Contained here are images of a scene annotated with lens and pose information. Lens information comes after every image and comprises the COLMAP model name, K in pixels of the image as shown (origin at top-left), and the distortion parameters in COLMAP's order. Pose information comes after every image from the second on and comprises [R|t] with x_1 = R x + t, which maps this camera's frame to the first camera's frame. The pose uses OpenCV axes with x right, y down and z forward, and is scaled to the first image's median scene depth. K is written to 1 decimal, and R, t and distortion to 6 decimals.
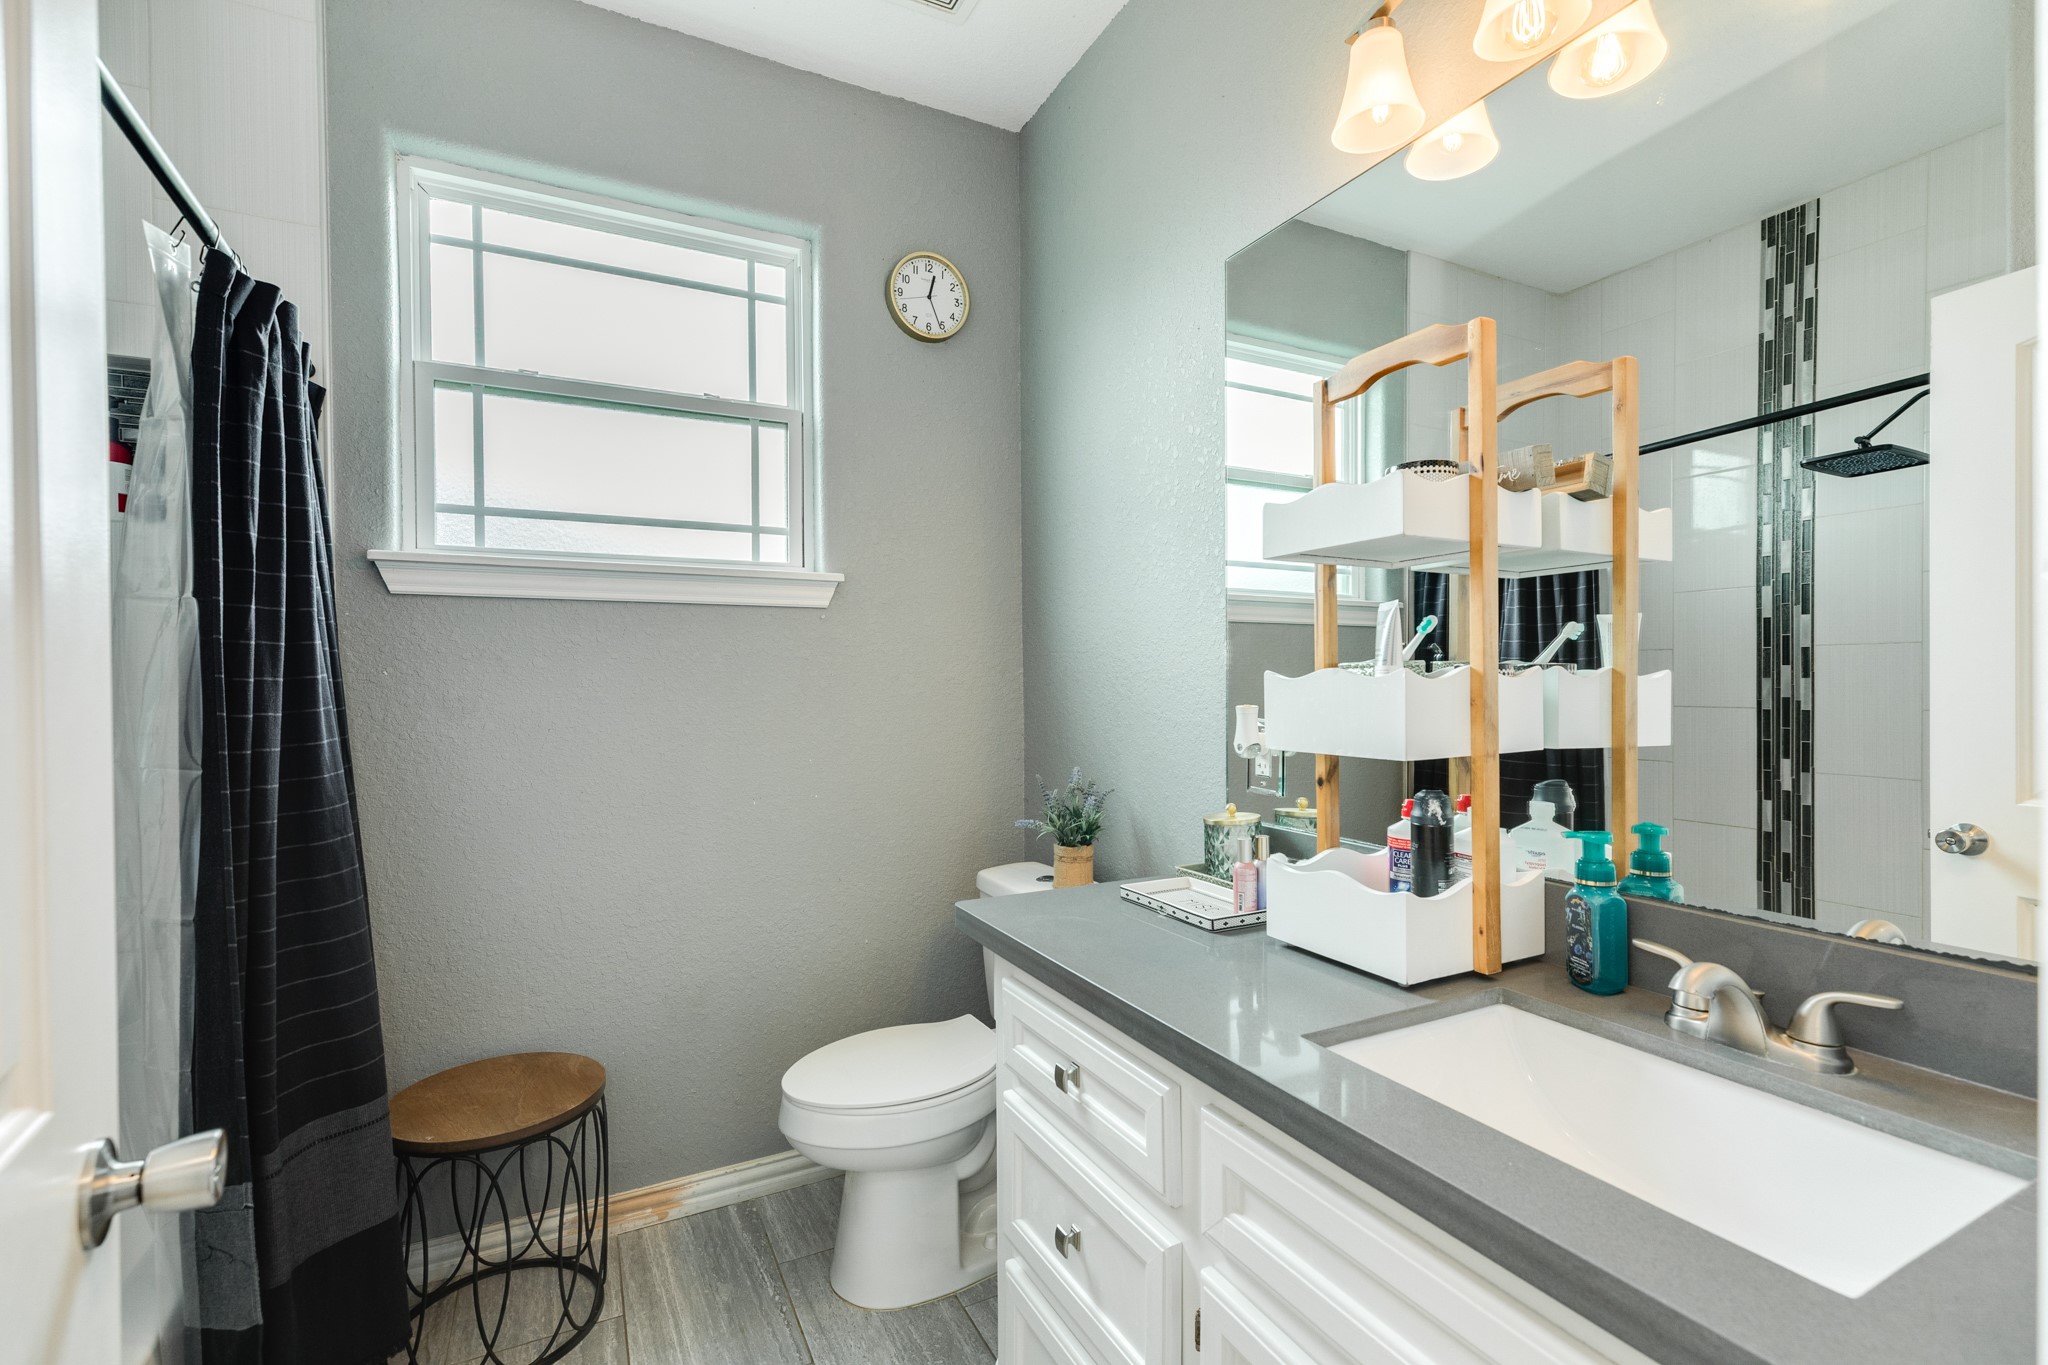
lens RADIAL K [[914.5, 0, 1019.4], [0, 914.5, 687.7], [0, 0, 1]] dist [0.003682, 0.000313]
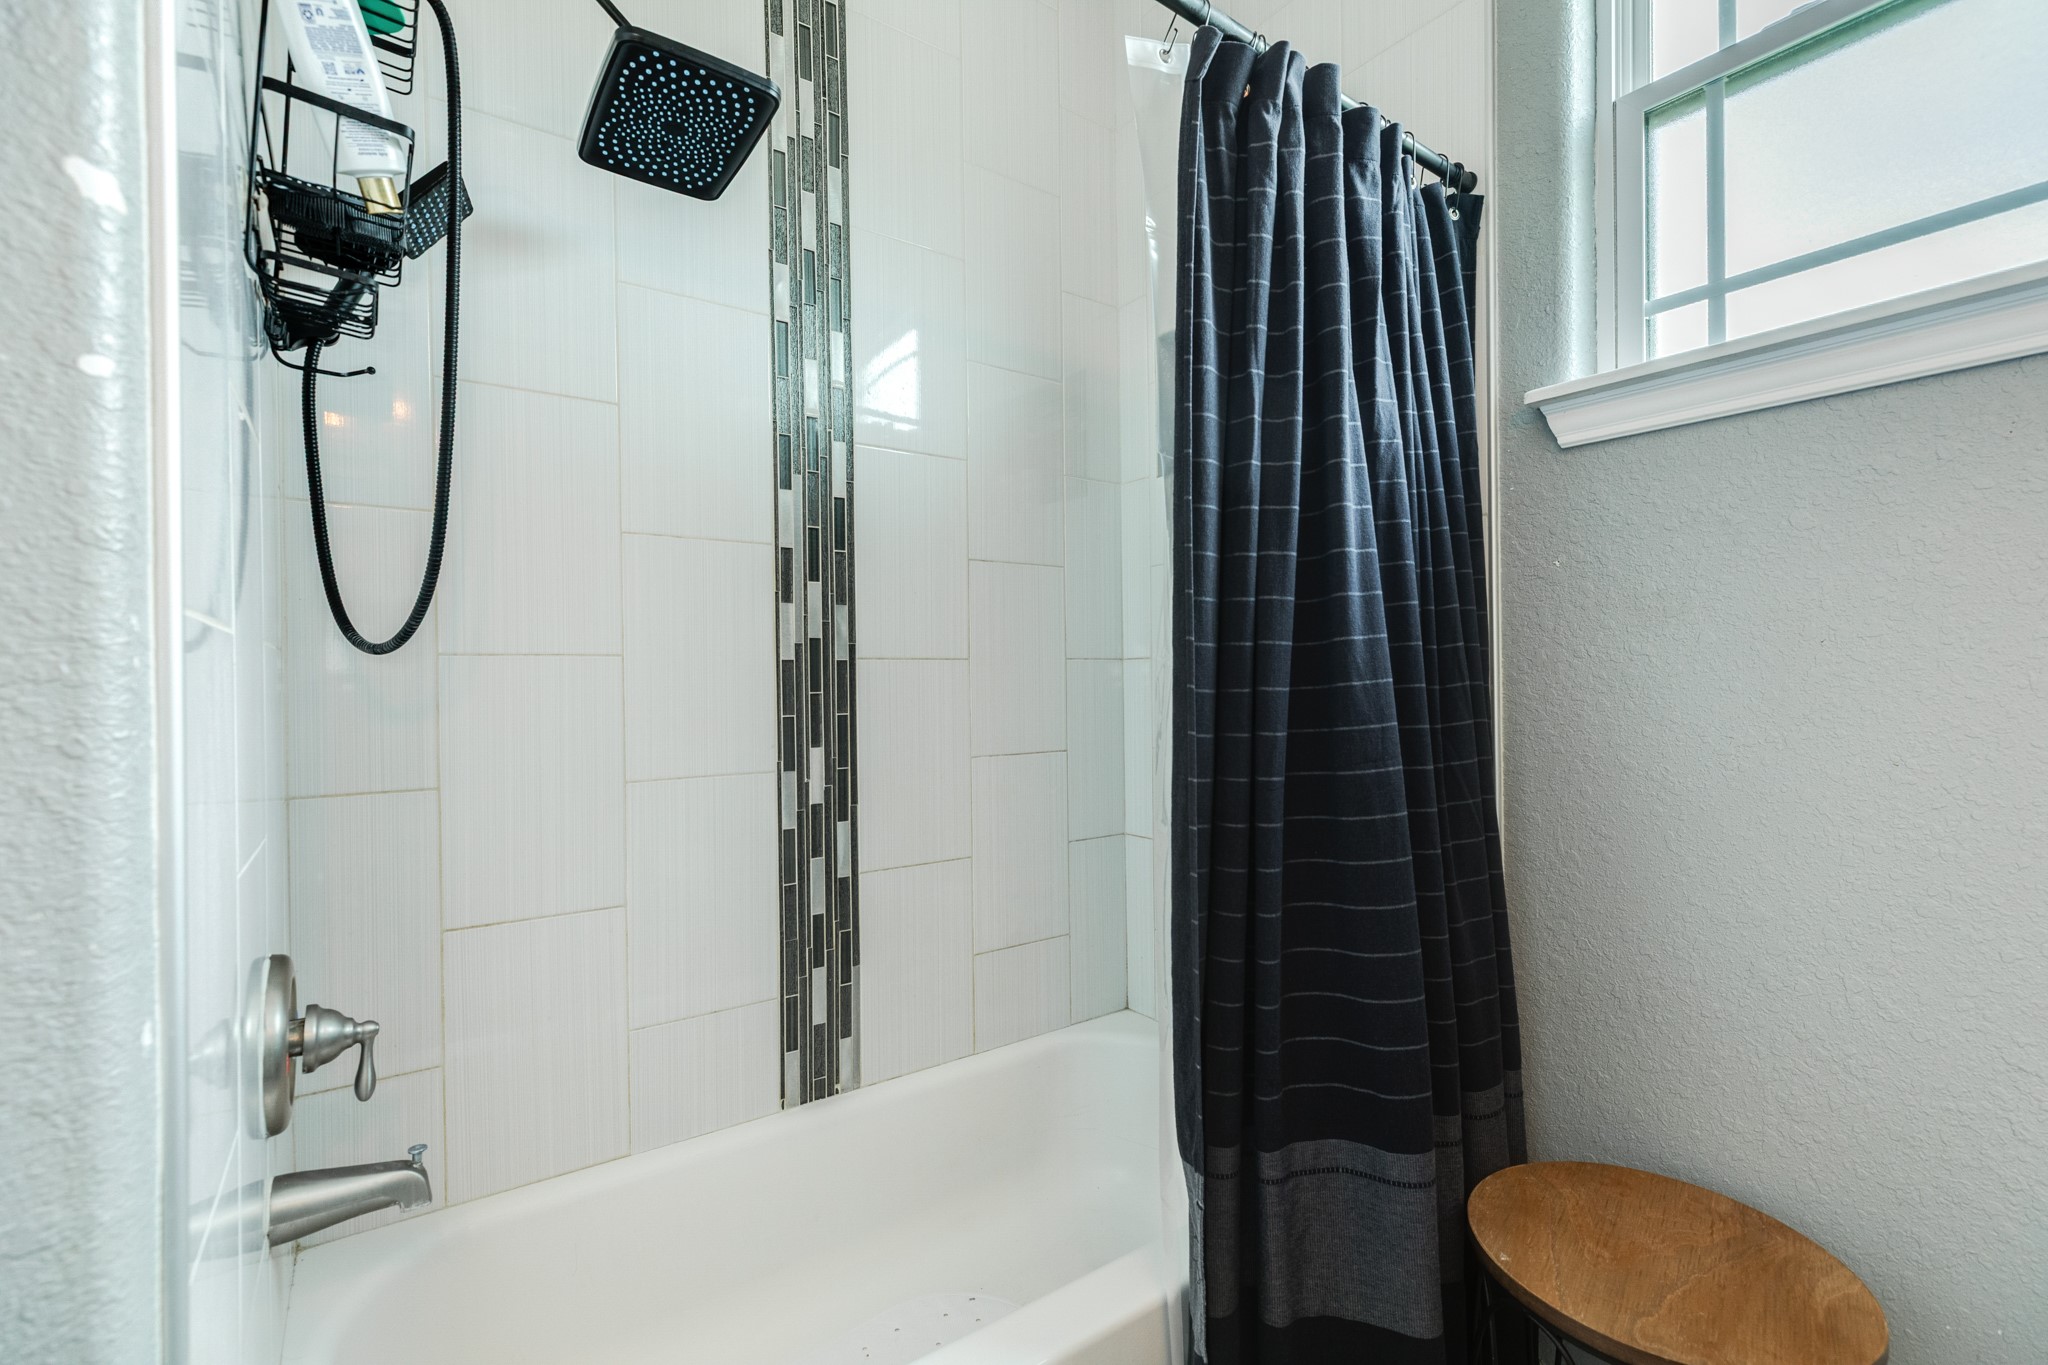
lens RADIAL K [[914.5, 0, 1015.0], [0, 914.5, 685.8], [0, 0, 1]] dist [0.003682, 0.000313]
pose [[0.146251, 0.012740, -0.989165, -0.067739], [0.003681, 0.999903, 0.013422, 0.086884], [0.989241, -0.005604, 0.146190, 0.618116]]
